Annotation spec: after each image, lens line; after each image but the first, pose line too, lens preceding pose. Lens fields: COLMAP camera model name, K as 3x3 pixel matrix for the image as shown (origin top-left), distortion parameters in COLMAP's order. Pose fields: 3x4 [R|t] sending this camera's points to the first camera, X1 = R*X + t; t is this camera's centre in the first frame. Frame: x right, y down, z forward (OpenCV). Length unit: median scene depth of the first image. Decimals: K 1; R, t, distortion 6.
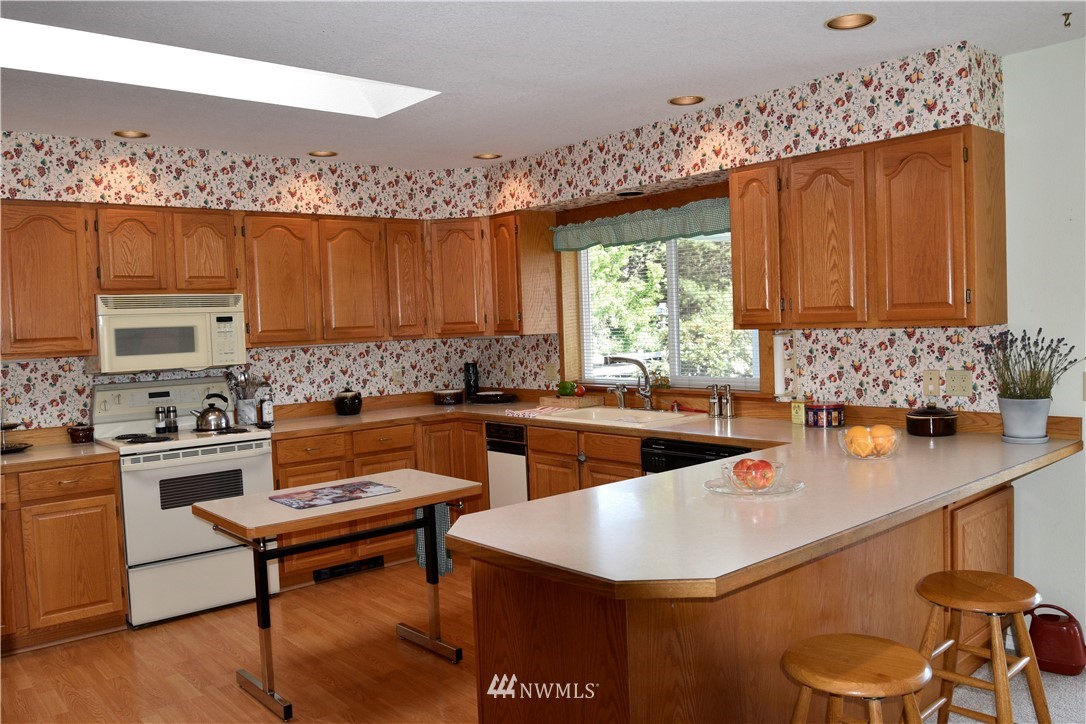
lens RADIAL K [[866.4, 0, 543.0], [0, 866.4, 362.0], [0, 0, 1]] dist [-0.073811, 0.038819]
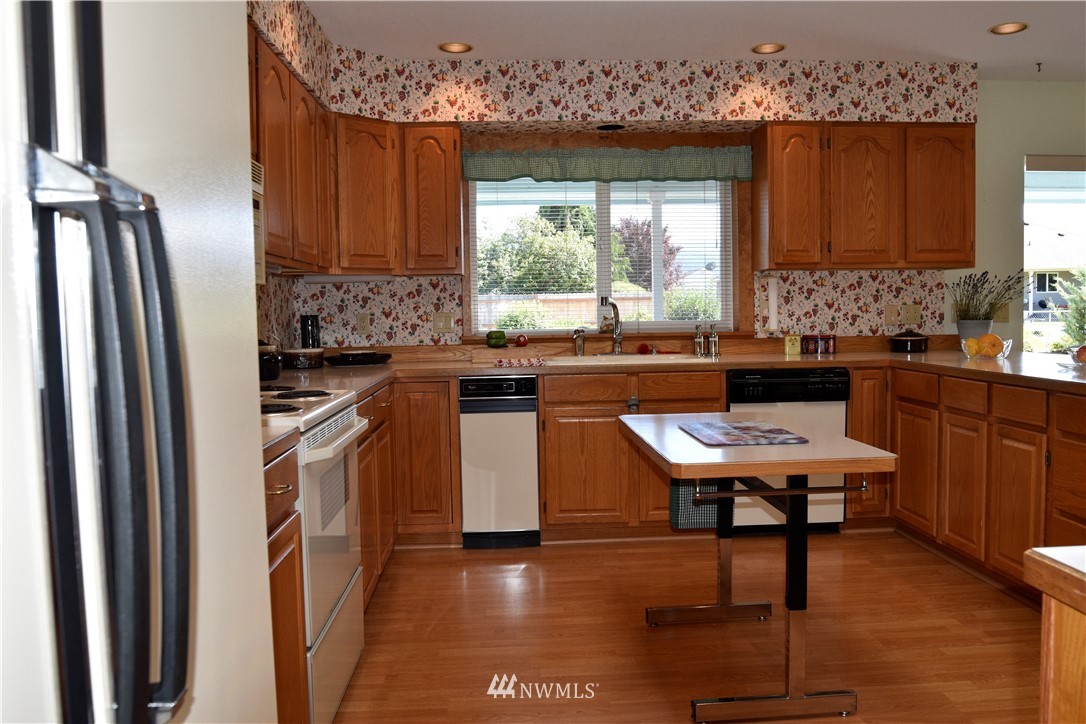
lens RADIAL K [[866.4, 0, 543.0], [0, 866.4, 362.0], [0, 0, 1]] dist [-0.073811, 0.038819]
pose [[0.603282, -0.020073, 0.797276, -0.868999], [0.031569, 0.999501, 0.001276, 0.074137], [-0.796903, 0.024399, 0.603614, 0.605621]]
